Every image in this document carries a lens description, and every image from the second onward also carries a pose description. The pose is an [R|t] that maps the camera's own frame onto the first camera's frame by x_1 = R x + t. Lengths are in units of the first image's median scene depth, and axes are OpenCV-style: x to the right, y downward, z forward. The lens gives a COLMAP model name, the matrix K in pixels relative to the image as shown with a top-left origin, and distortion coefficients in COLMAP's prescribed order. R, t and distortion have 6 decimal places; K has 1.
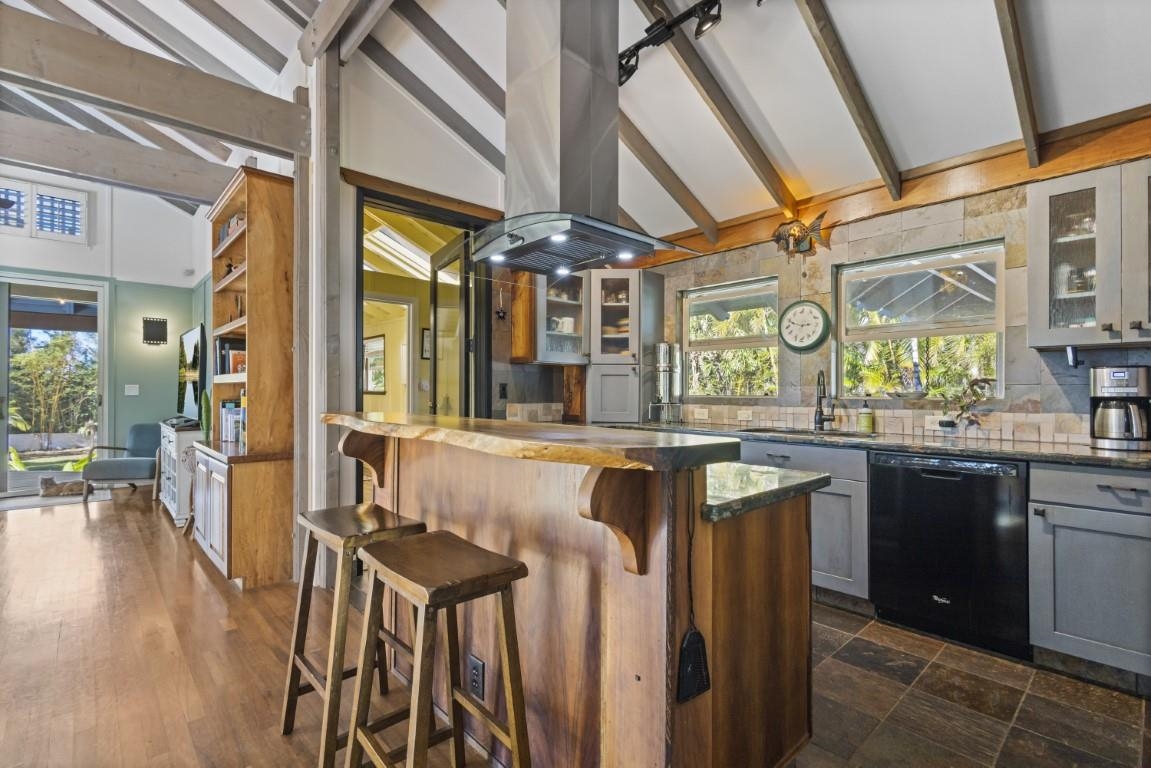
lens RADIAL K [[527.4, 0, 573.8], [0, 527.4, 390.1], [0, 0, 1]] dist [0.001441, 0.000275]
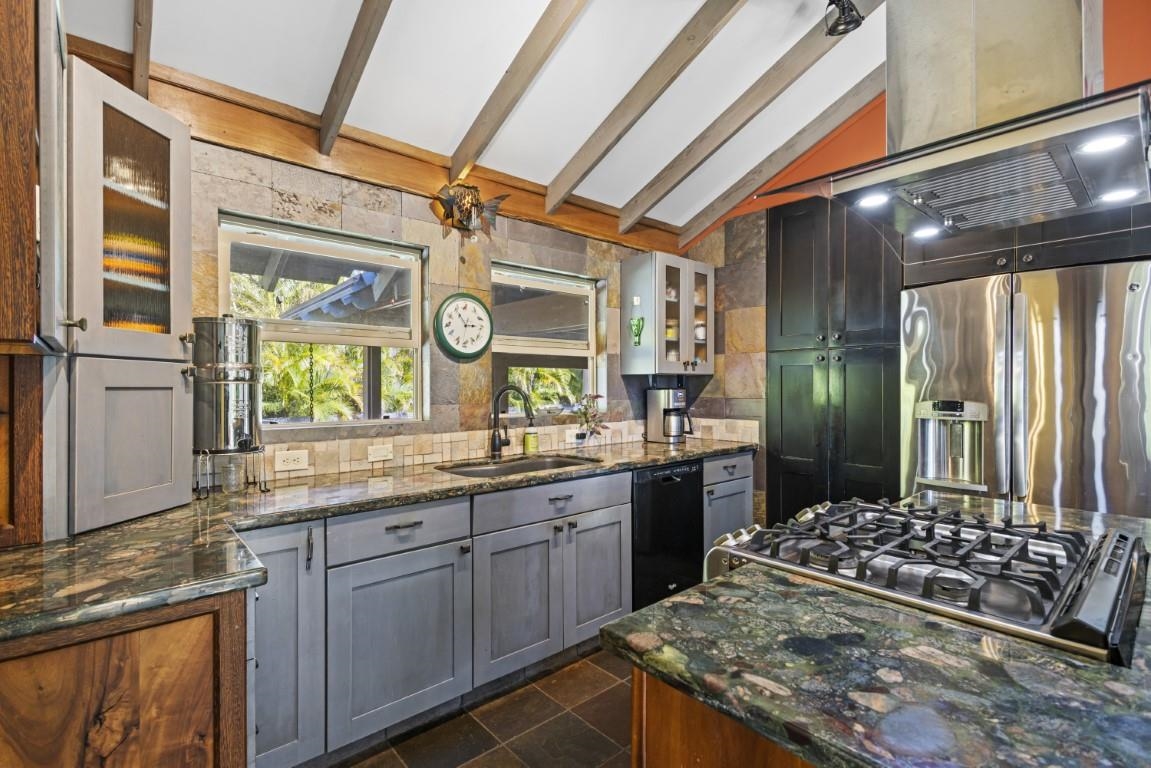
lens RADIAL K [[527.4, 0, 579.2], [0, 527.4, 387.2], [0, 0, 1]] dist [0.001441, 0.000275]
pose [[0.008805, -0.006869, 0.999938, -0.342258], [-0.001710, 0.999975, 0.006884, -0.039349], [-0.999960, -0.001770, 0.008793, 0.843405]]
